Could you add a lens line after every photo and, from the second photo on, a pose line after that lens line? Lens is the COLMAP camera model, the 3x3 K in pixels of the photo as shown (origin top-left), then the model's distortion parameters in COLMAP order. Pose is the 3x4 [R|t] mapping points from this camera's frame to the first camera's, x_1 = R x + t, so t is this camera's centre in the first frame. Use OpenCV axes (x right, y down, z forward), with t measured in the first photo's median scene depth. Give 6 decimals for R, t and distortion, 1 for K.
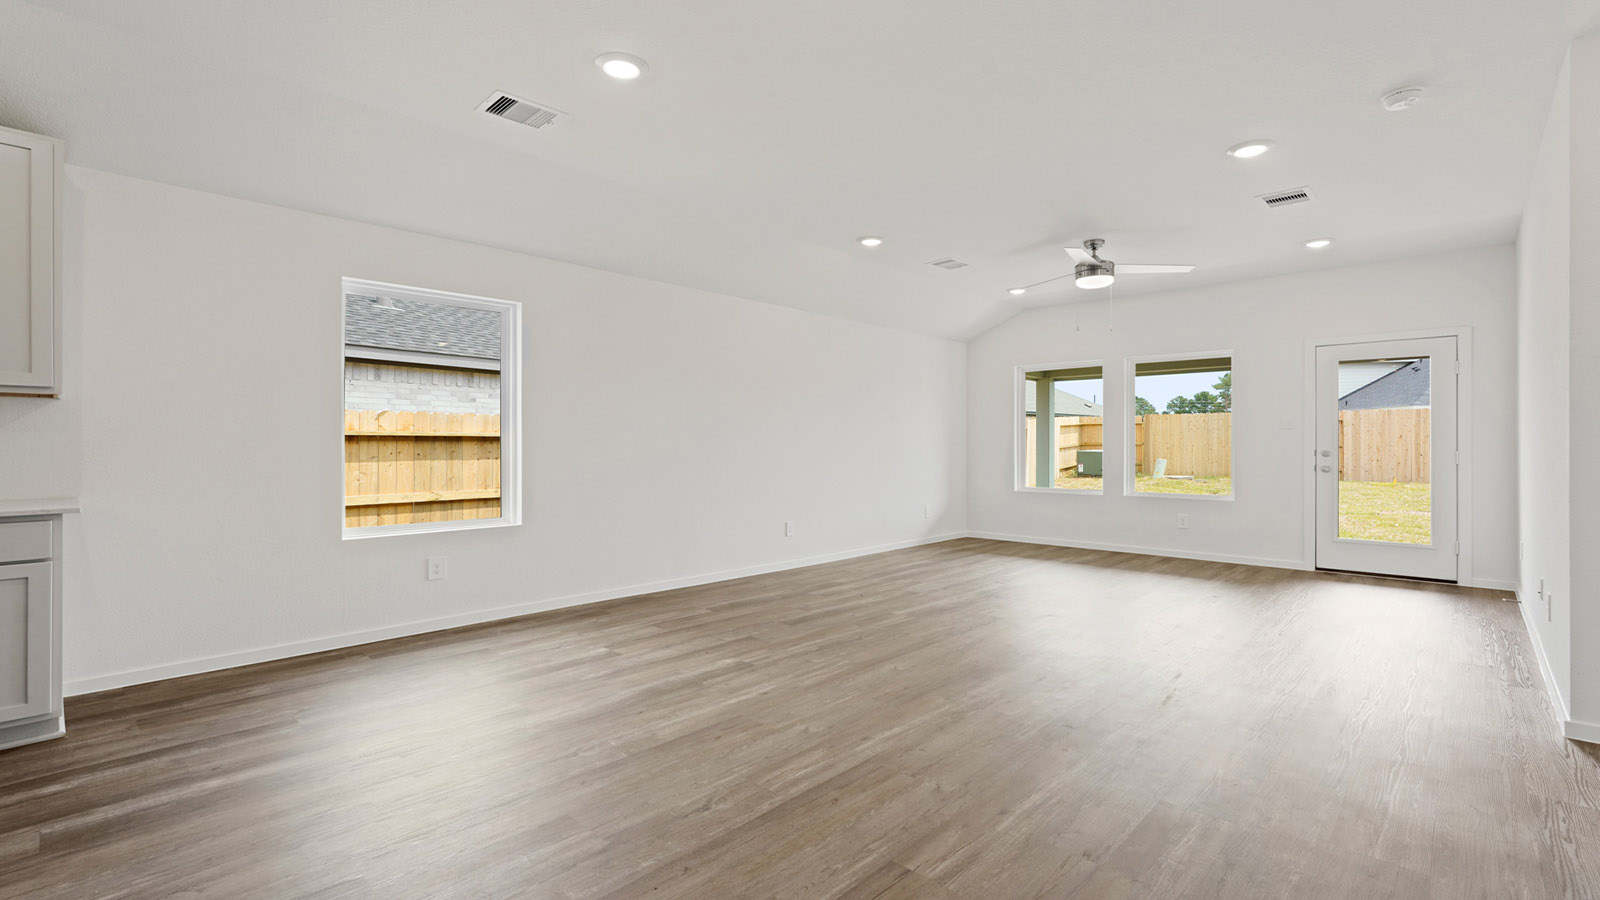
lens RADIAL K [[705.0, 0, 805.9], [0, 705.0, 457.1], [0, 0, 1]] dist [-0.011472, 0.002398]
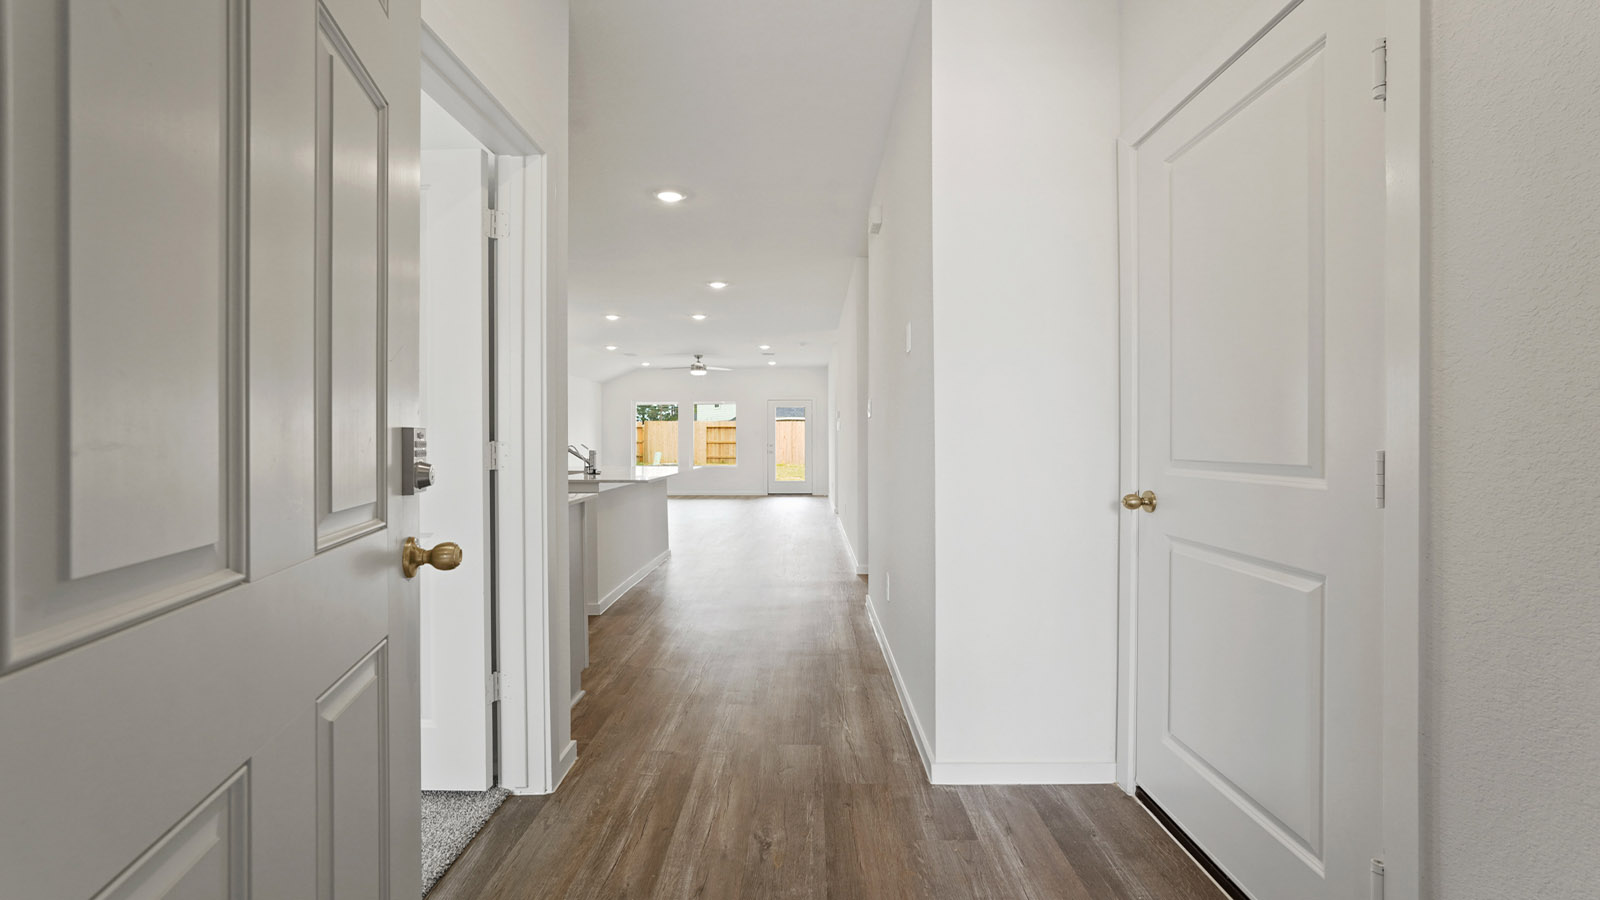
lens RADIAL K [[656.0, 0, 800.7], [0, 656.0, 447.3], [0, 0, 1]] dist [-0.000972, 0.000000]
pose [[0.732184, -0.004740, 0.681090, -1.363476], [0.011523, 0.999919, -0.005428, 0.022031], [-0.681009, 0.011823, 0.732180, -1.358331]]
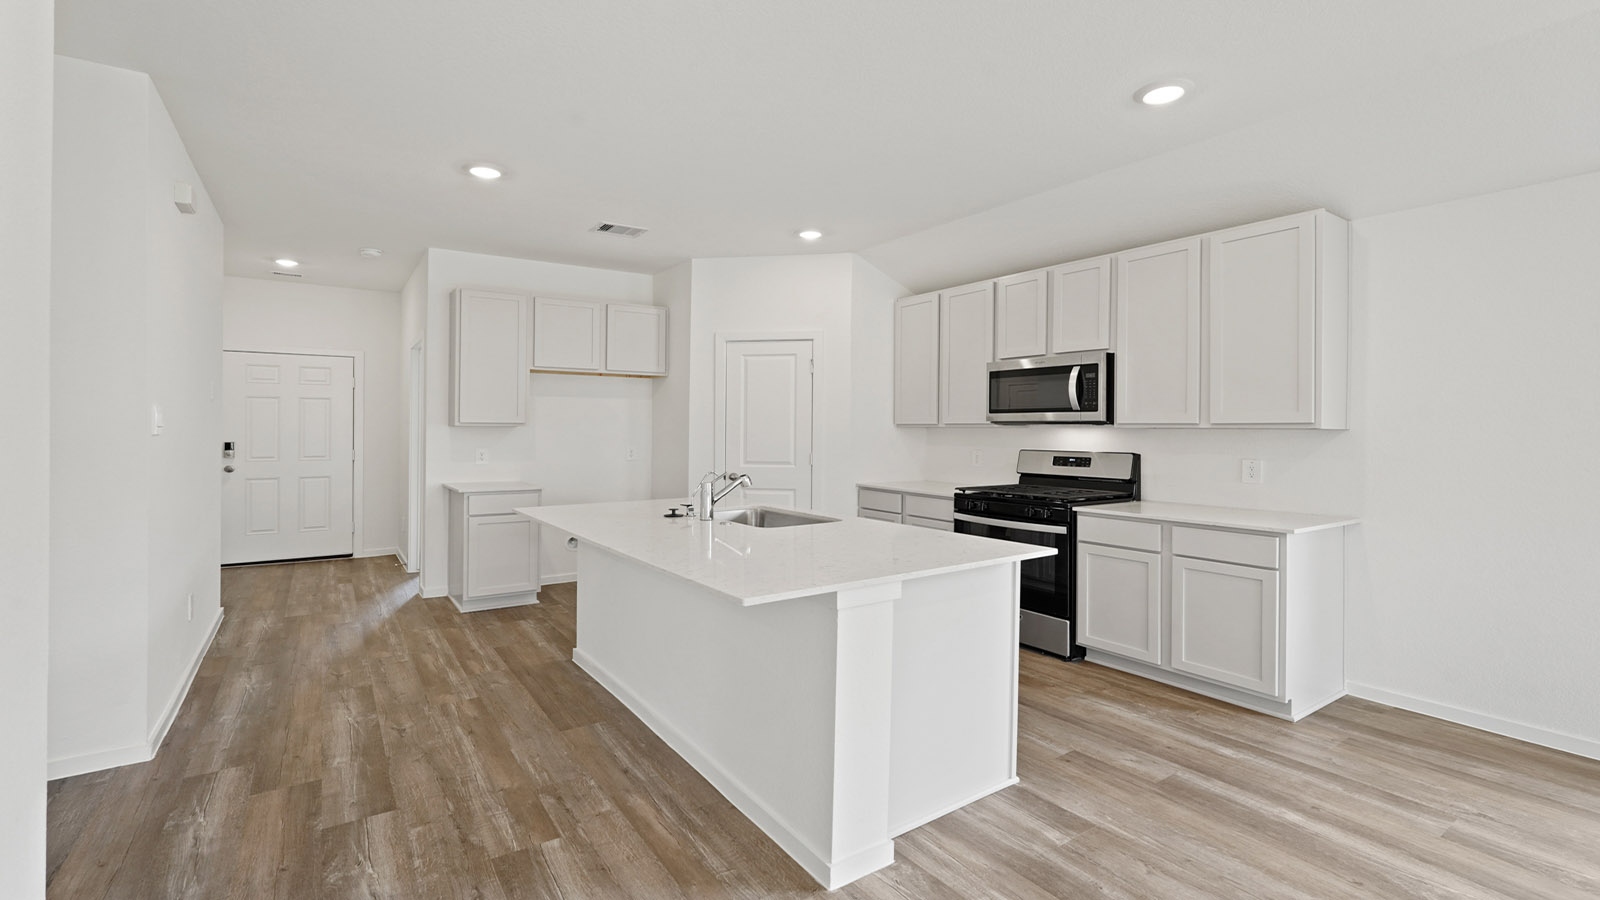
lens RADIAL K [[703.5, 0, 801.6], [0, 703.5, 425.2], [0, 0, 1]] dist [-0.013474, 0.002566]
pose [[-0.217465, -0.011645, -0.975999, 0.213510], [-0.024967, 0.999668, -0.006364, -0.056655], [0.975749, 0.022984, -0.217684, 0.344554]]
